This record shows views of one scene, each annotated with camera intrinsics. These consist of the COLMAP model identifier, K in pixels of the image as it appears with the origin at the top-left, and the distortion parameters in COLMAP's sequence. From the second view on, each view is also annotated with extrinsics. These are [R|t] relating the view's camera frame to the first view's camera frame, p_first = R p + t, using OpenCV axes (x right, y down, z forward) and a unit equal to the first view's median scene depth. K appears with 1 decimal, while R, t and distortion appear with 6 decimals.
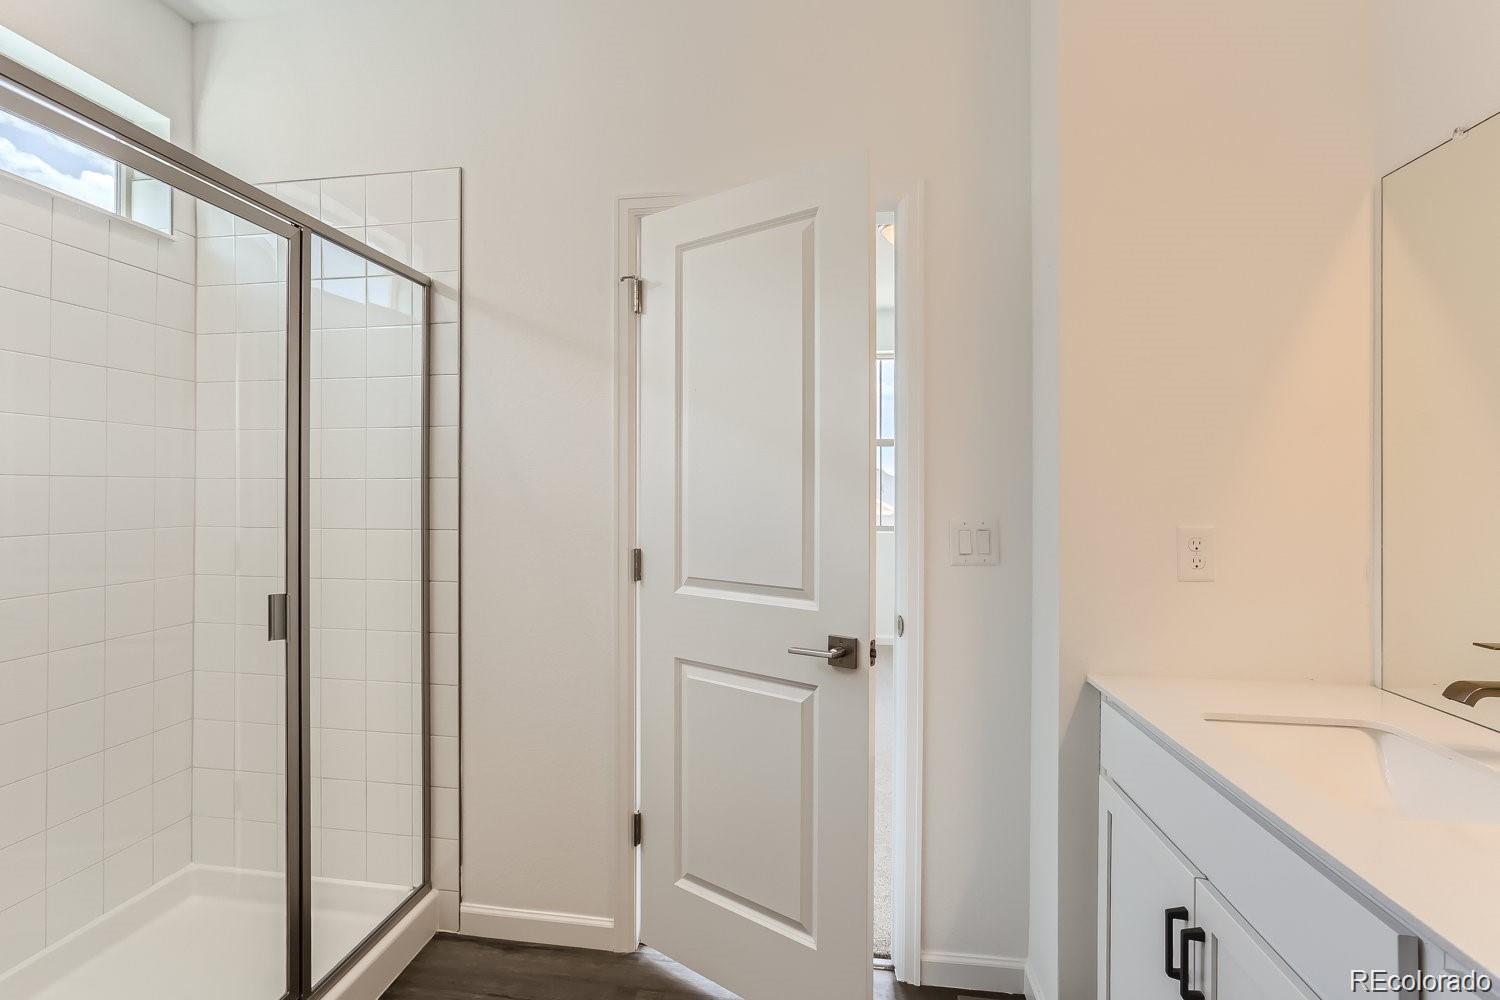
lens RADIAL K [[788.7, 0, 692.6], [0, 788.7, 490.9], [0, 0, 1]] dist [-0.005670, 0.031411]
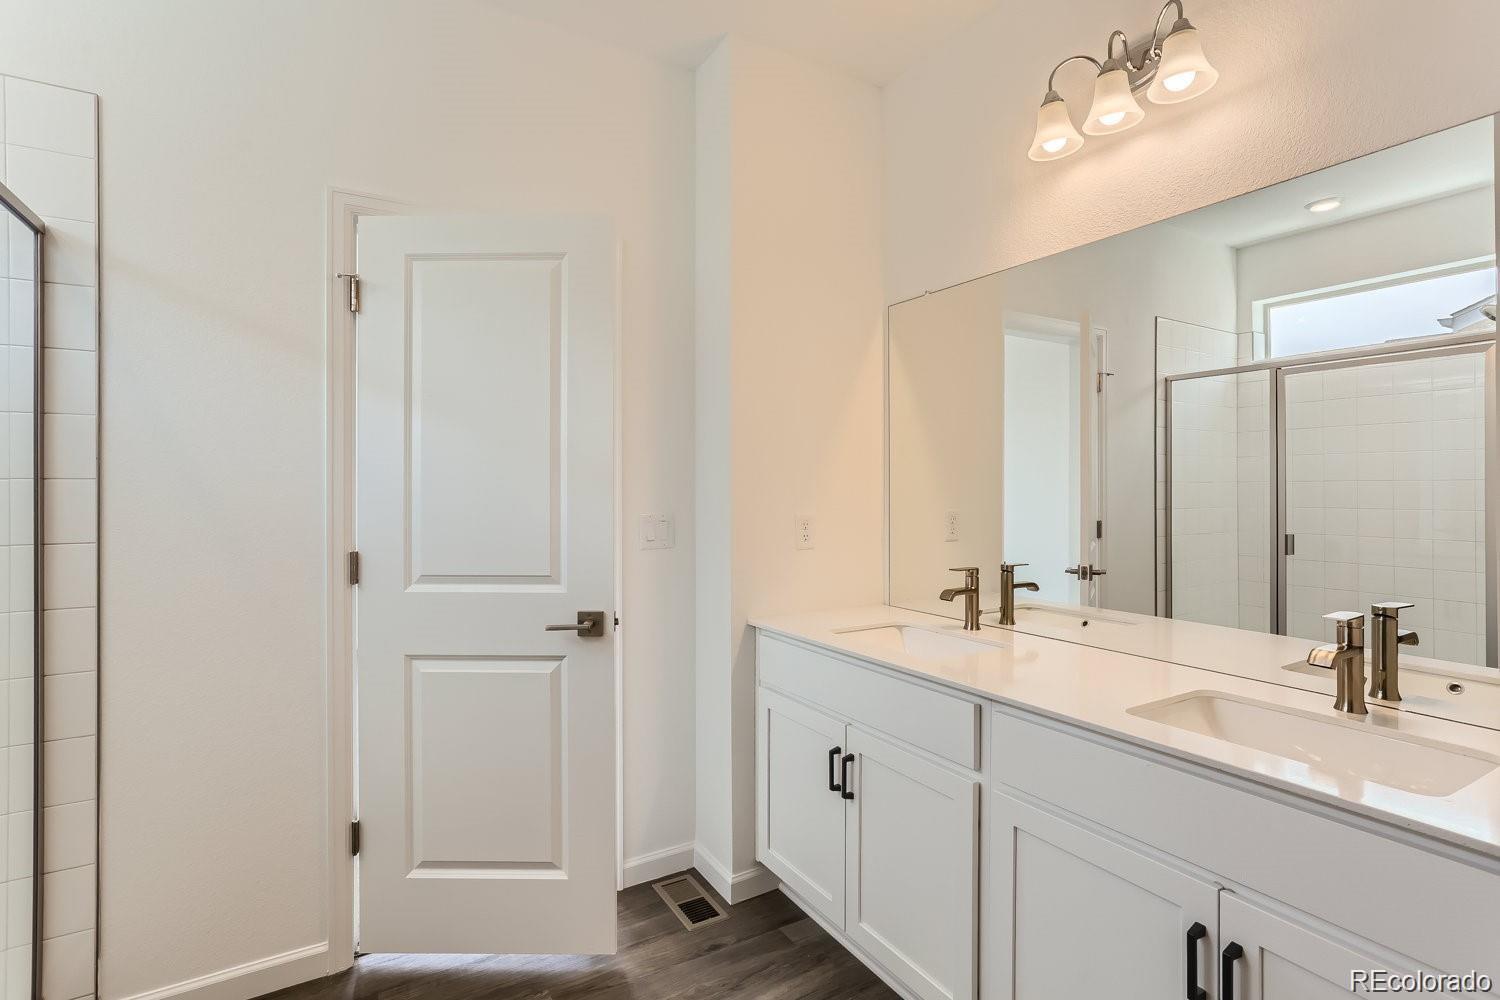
lens RADIAL K [[751.3, 0, 749.5], [0, 751.3, 487.0], [0, 0, 1]] dist [-0.001147, 0.025519]
pose [[0.768868, -0.001258, 0.639406, -0.306093], [0.006703, 0.999959, -0.006092, 0.001978], [-0.639372, 0.008970, 0.768845, -0.039574]]
